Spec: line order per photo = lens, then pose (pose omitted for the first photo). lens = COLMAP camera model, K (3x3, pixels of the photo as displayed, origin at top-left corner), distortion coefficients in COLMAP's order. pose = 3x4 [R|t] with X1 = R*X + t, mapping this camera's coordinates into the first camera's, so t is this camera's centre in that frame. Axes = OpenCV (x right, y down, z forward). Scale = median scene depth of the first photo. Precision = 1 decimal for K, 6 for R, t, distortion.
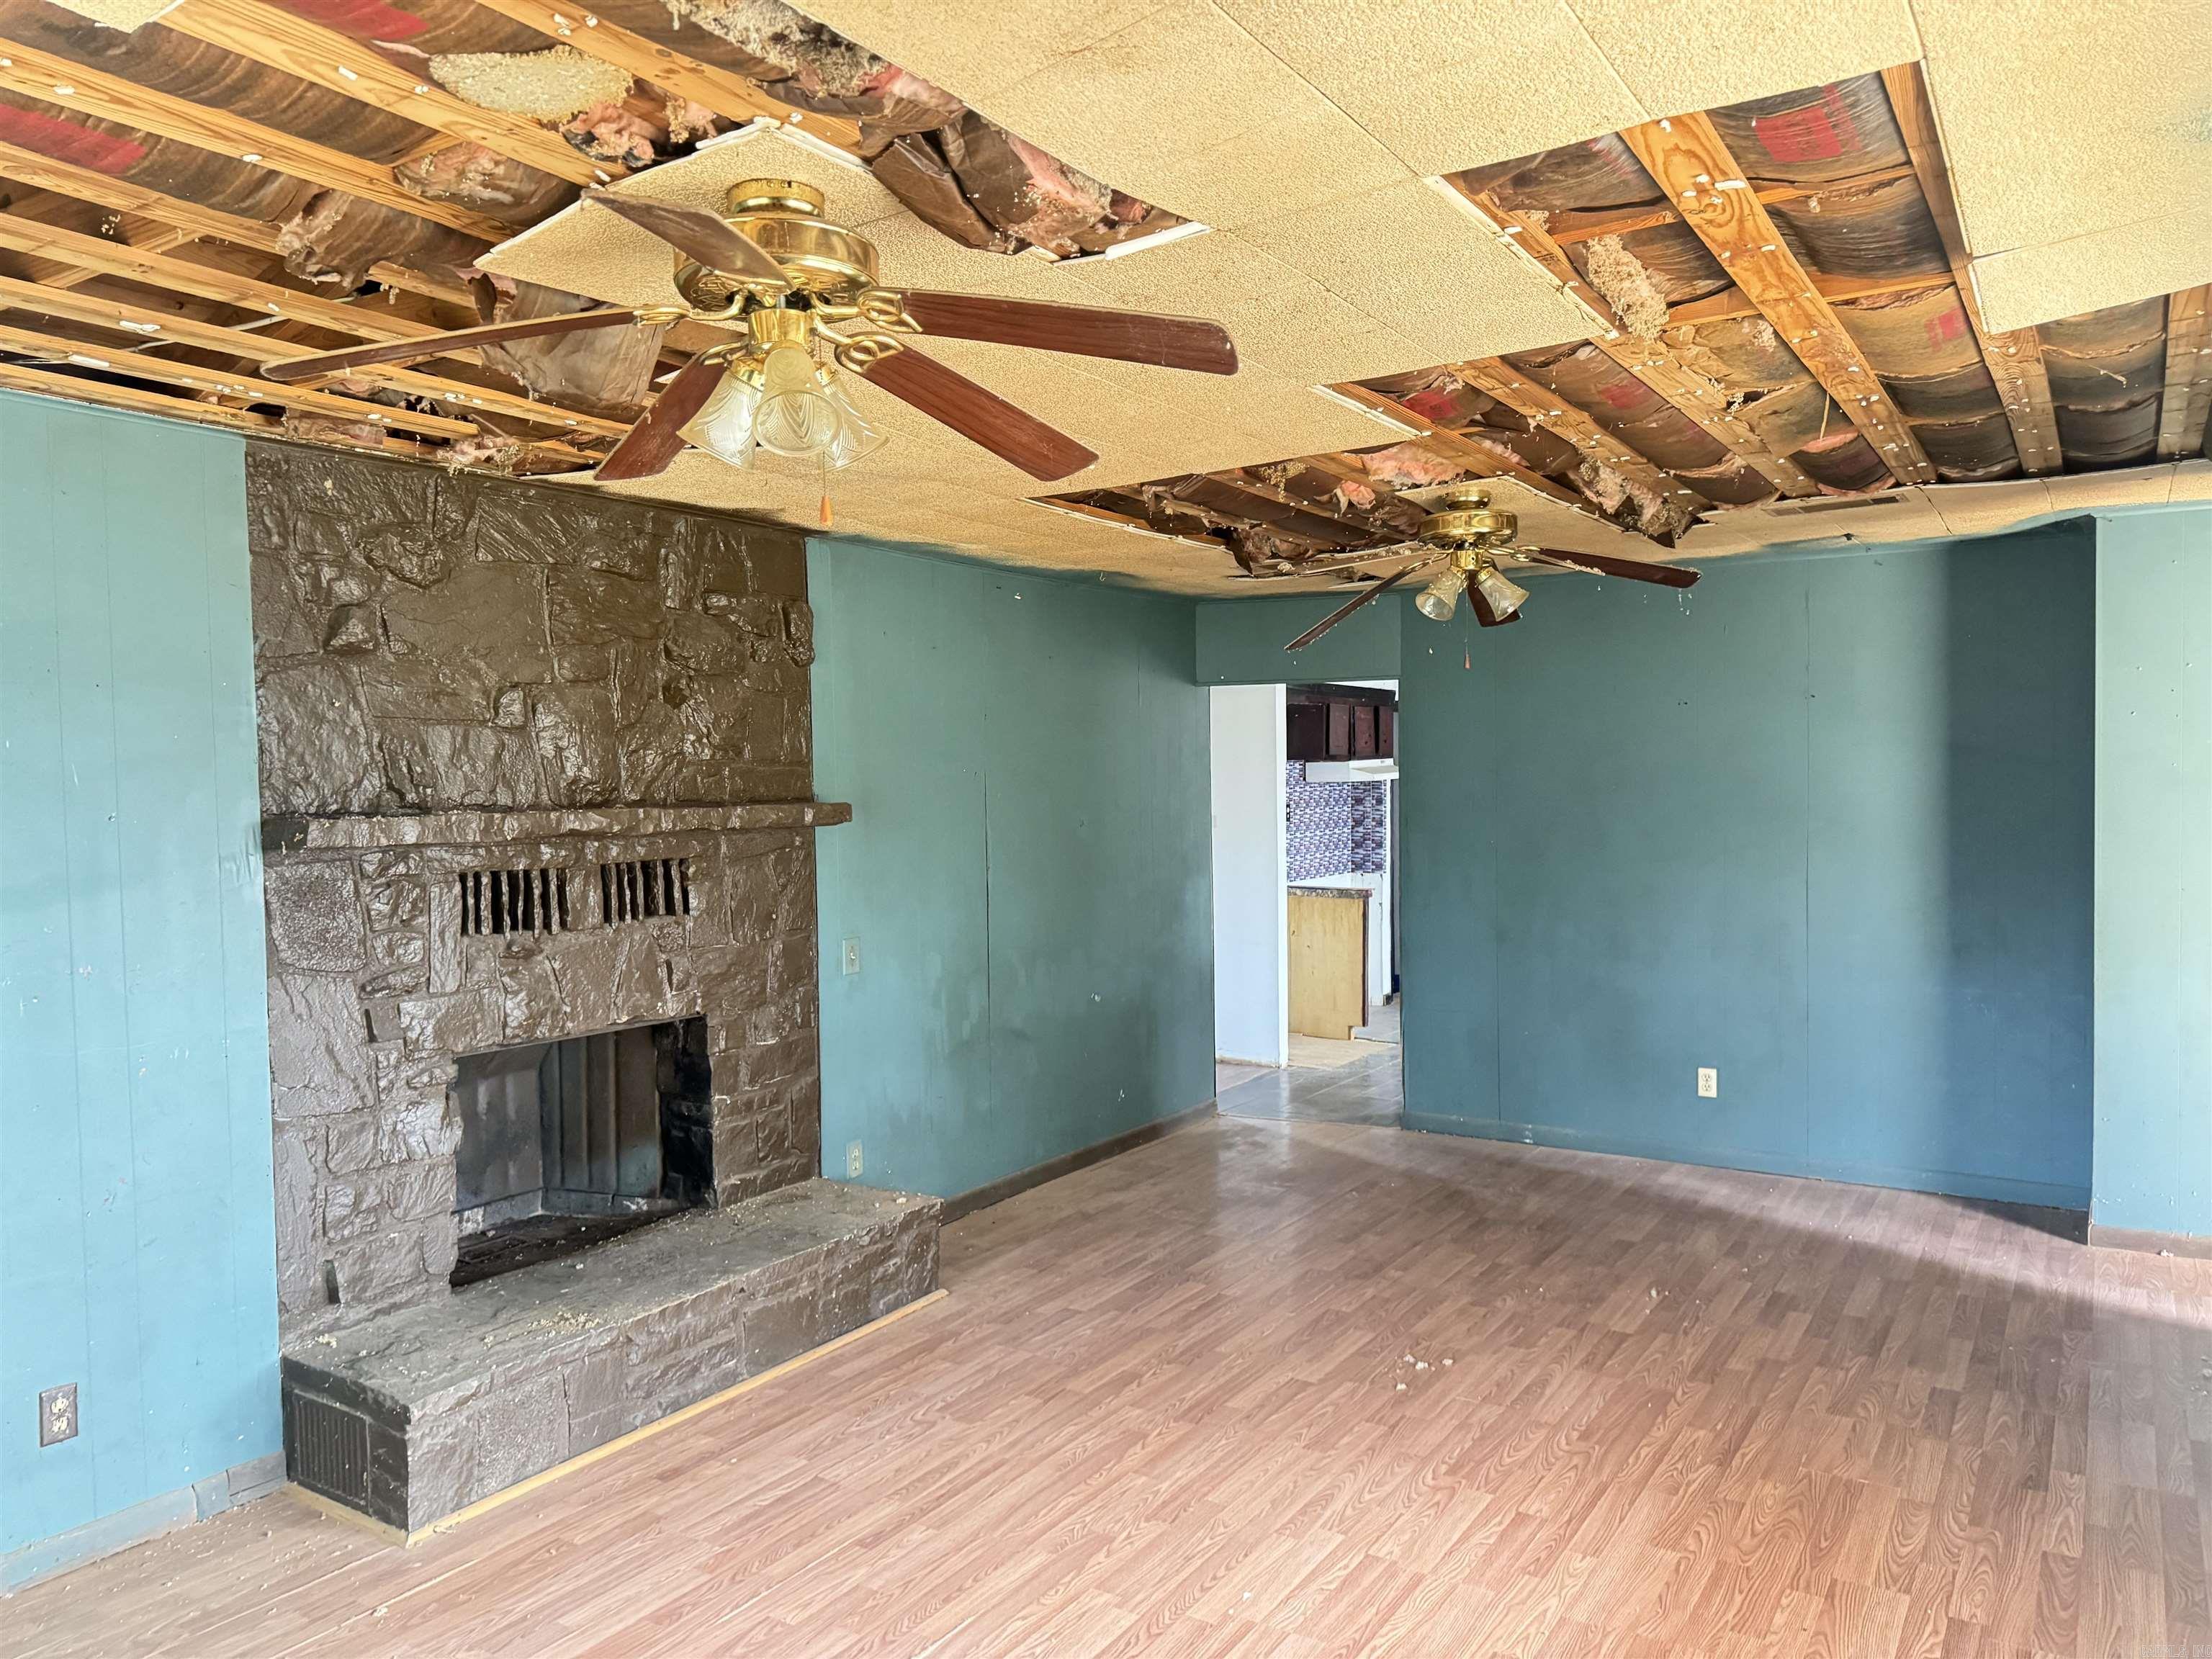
lens RADIAL K [[1558.2, 0, 1127.2], [0, 1558.2, 821.5], [0, 0, 1]] dist [0.053608, -0.056636]
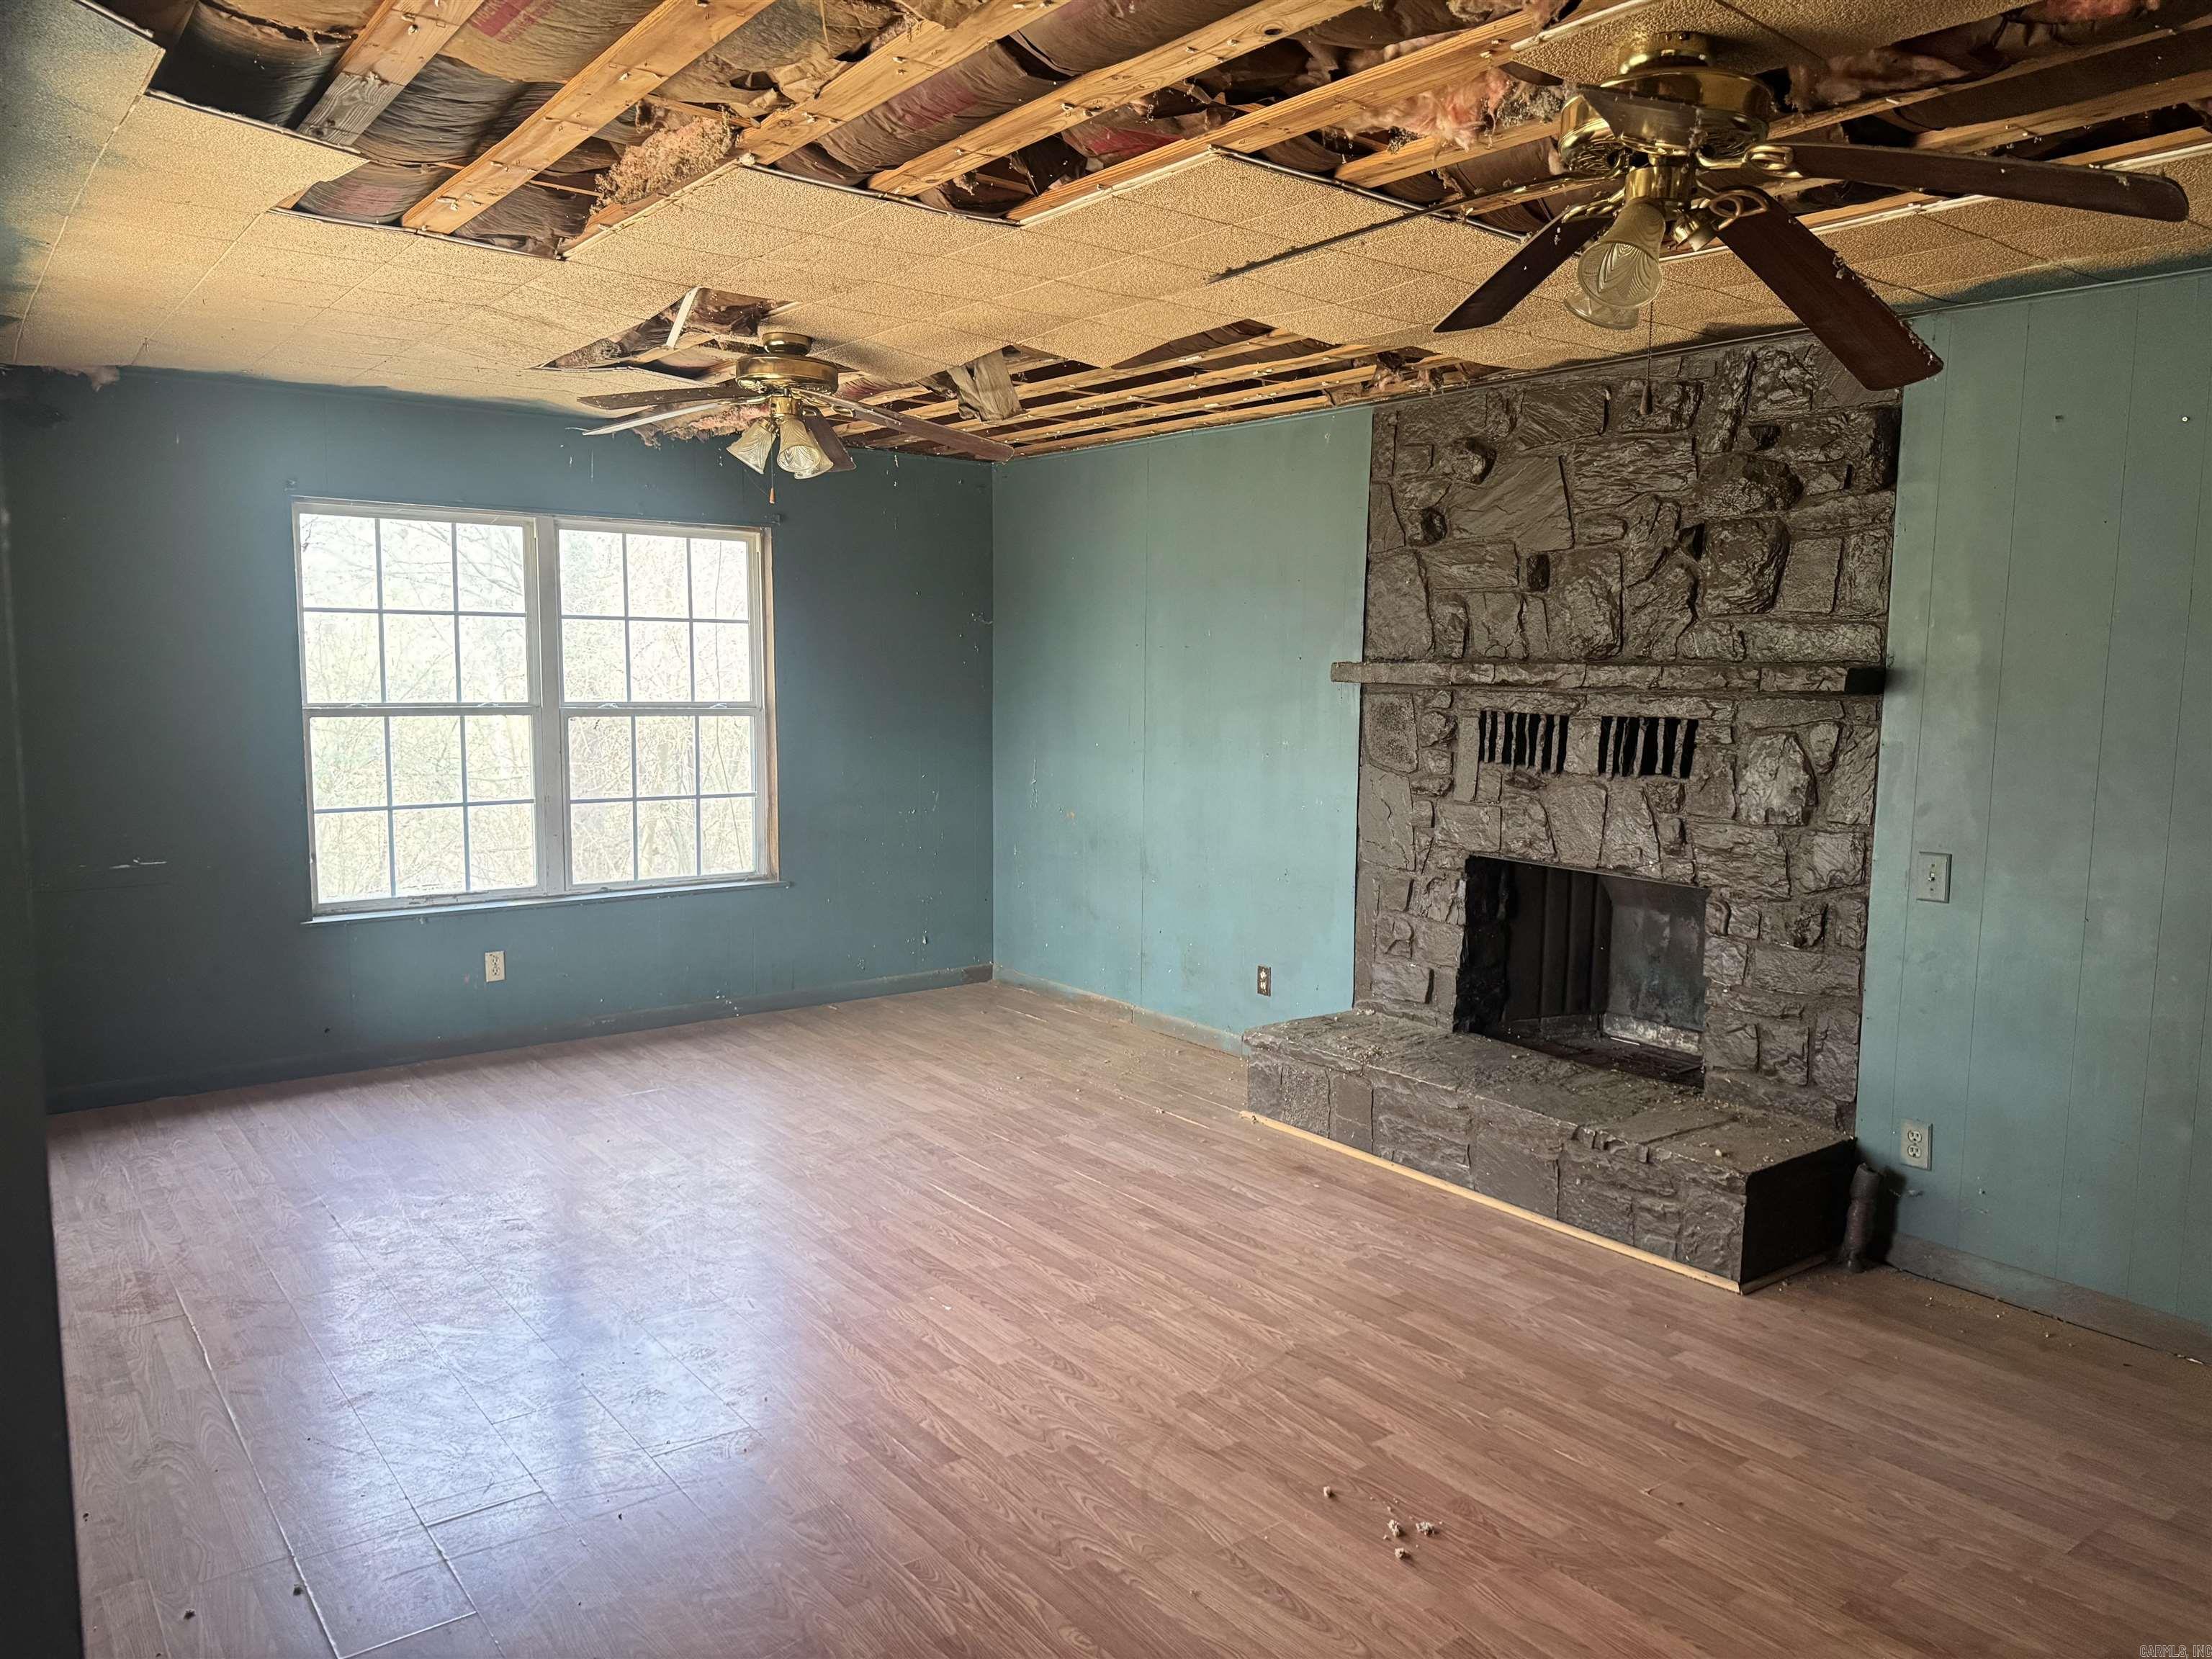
lens RADIAL K [[1558.2, 0, 1124.1], [0, 1558.2, 821.7], [0, 0, 1]] dist [0.053608, -0.056636]
pose [[-0.329614, 0.112239, -0.937420, 0.868847], [-0.042055, 0.990177, 0.133343, -0.035295], [0.943179, 0.083375, -0.321656, 1.151817]]
